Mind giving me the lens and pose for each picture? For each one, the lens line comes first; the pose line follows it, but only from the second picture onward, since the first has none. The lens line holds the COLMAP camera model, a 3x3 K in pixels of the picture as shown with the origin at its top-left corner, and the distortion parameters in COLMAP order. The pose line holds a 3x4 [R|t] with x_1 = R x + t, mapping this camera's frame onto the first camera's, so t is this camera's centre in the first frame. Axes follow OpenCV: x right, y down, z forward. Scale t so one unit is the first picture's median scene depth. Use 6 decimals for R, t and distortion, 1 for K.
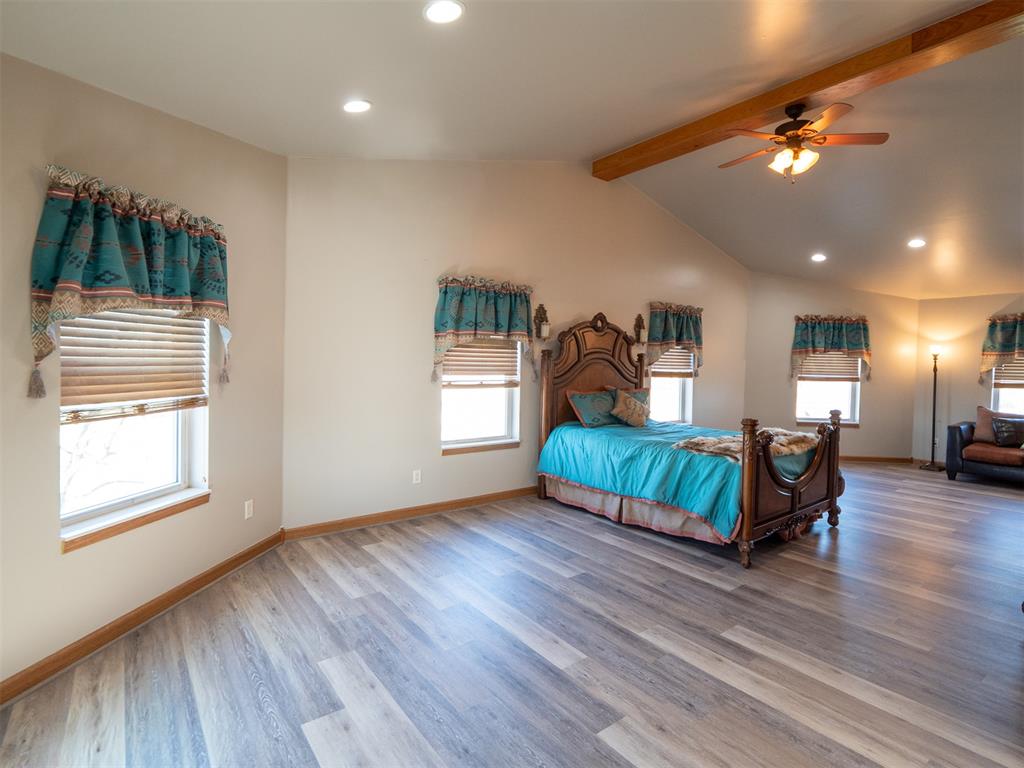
lens RADIAL K [[482.5, 0, 511.4], [0, 482.5, 379.9], [0, 0, 1]] dist [-0.001902, -0.000110]
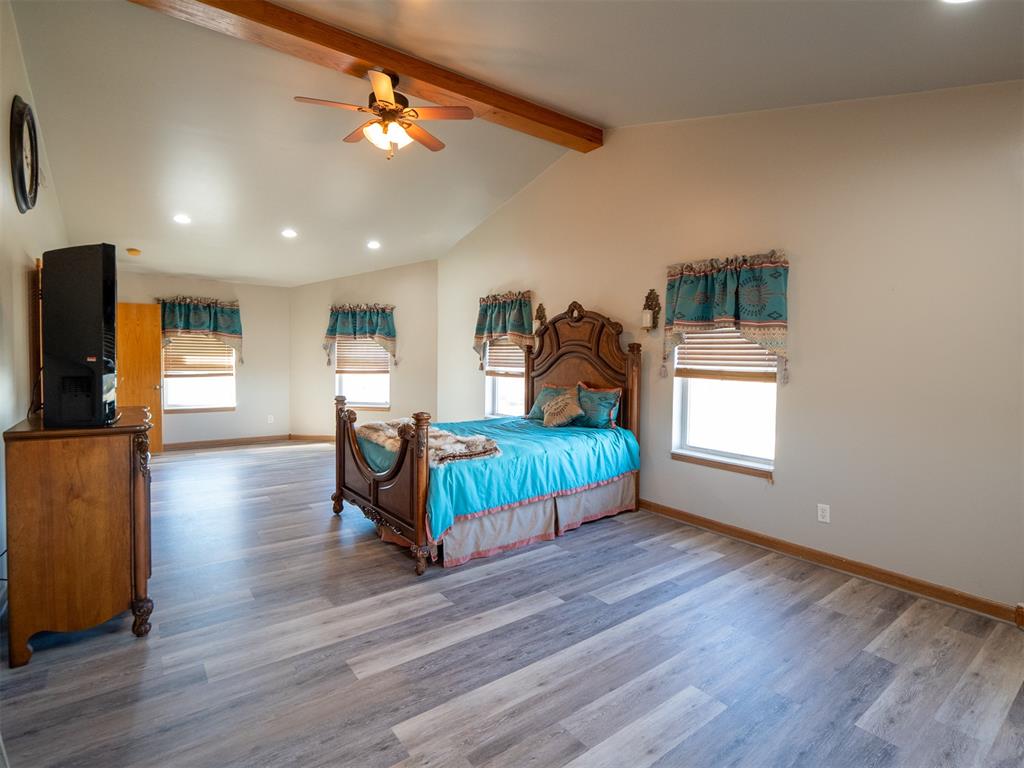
lens RADIAL K [[515.7, 0, 511.4], [0, 515.7, 381.3], [0, 0, 1]] dist [-0.005023, -0.001529]
pose [[-0.019128, 0.020944, -0.999598, 1.170958], [-0.057204, 0.998120, 0.022008, -0.003201], [0.998179, 0.057602, -0.017894, 0.910944]]
